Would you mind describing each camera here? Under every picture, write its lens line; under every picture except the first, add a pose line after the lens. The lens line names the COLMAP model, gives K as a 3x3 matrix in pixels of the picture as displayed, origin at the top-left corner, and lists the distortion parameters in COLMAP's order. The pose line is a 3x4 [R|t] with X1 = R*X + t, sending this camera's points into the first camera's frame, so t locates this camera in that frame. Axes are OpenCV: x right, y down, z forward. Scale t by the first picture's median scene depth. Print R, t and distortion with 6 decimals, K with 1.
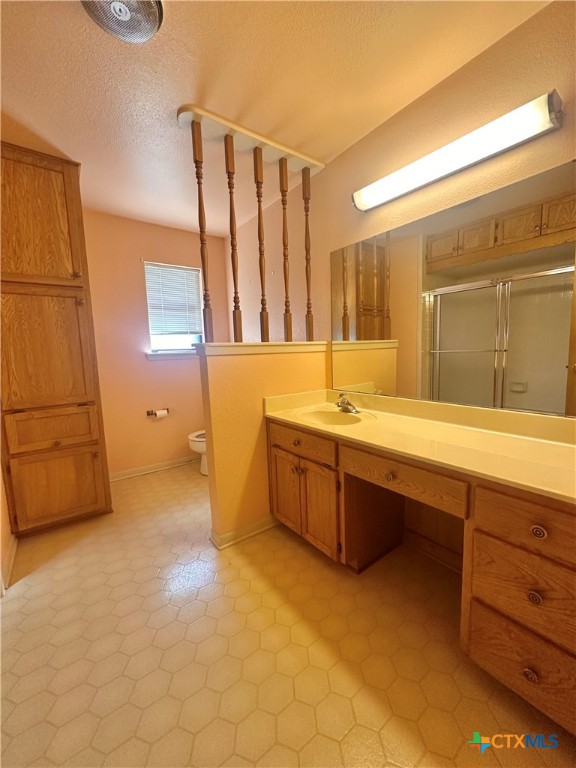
lens RADIAL K [[307.7, 0, 288.2], [0, 307.7, 383.5], [0, 0, 1]] dist [0.000284, 0.000372]
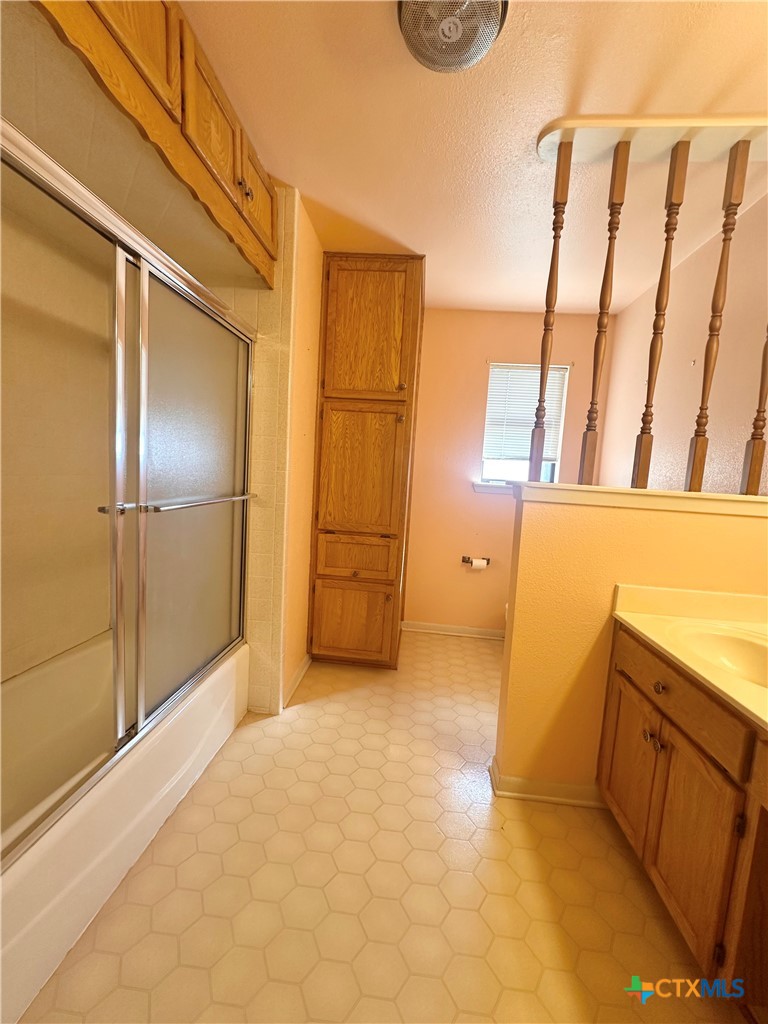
lens RADIAL K [[410.3, 0, 386.0], [0, 410.3, 511.6], [0, 0, 1]] dist [0.000284, 0.000372]
pose [[0.745106, 0.144771, -0.651044, 0.080294], [-0.155798, 0.986931, 0.041153, -0.052372], [0.648493, 0.070768, 0.757924, 0.133083]]
